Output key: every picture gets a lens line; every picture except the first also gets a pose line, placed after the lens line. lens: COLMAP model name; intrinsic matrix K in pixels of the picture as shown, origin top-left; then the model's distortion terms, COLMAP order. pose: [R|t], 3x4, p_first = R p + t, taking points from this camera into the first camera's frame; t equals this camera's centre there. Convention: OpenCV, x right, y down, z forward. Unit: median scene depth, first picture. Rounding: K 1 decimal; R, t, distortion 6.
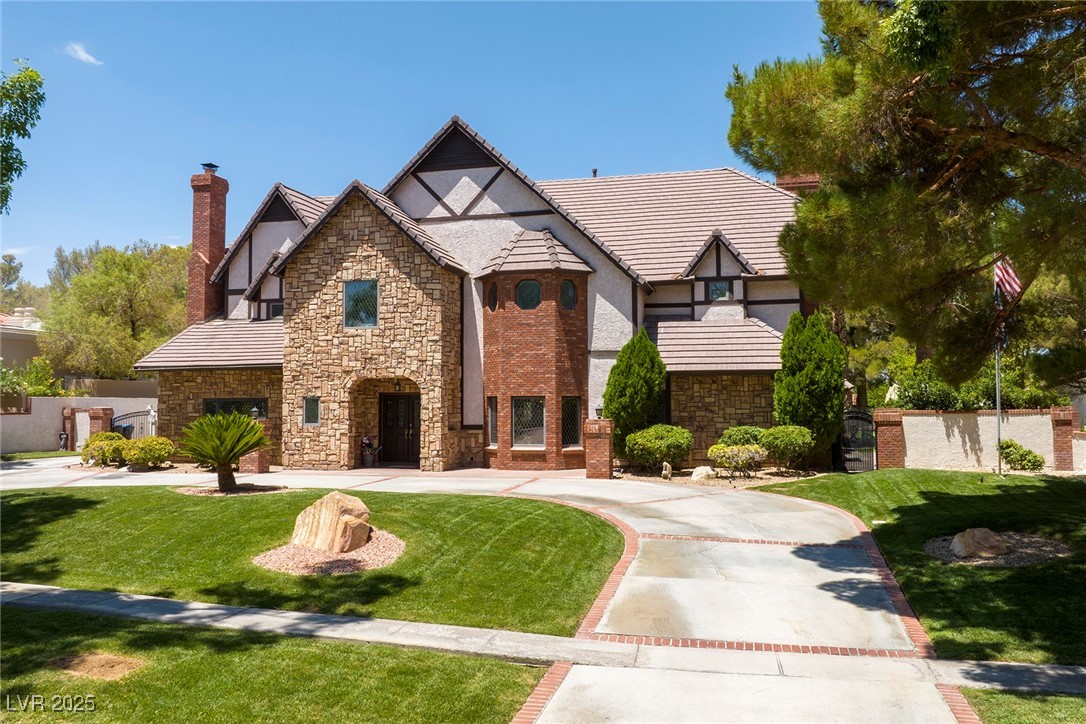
lens RADIAL K [[907.7, 0, 543.0], [0, 907.7, 362.0], [0, 0, 1]] dist [-0.004790, -0.042083]
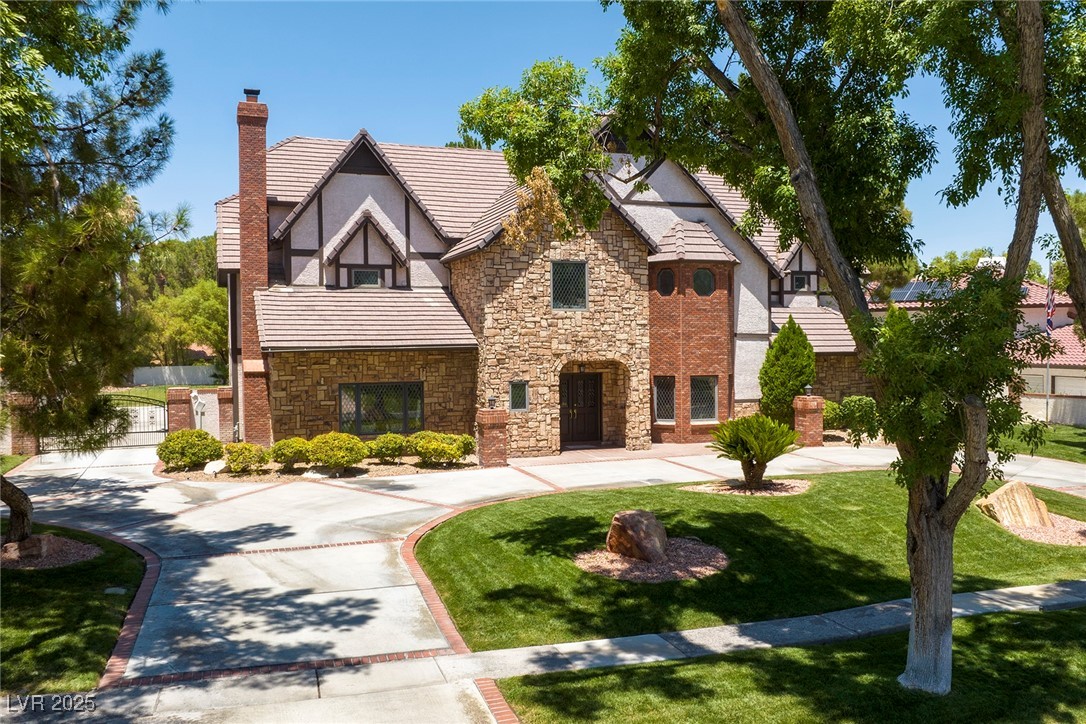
lens RADIAL K [[914.0, 0, 585.6], [0, 914.0, 366.3], [0, 0, 1]] dist [-0.016224, -0.006465]
pose [[0.803859, -0.020792, 0.594456, -0.778059], [-0.024761, 0.997353, 0.068367, -0.044974], [-0.594304, -0.069677, 0.801217, 0.195858]]
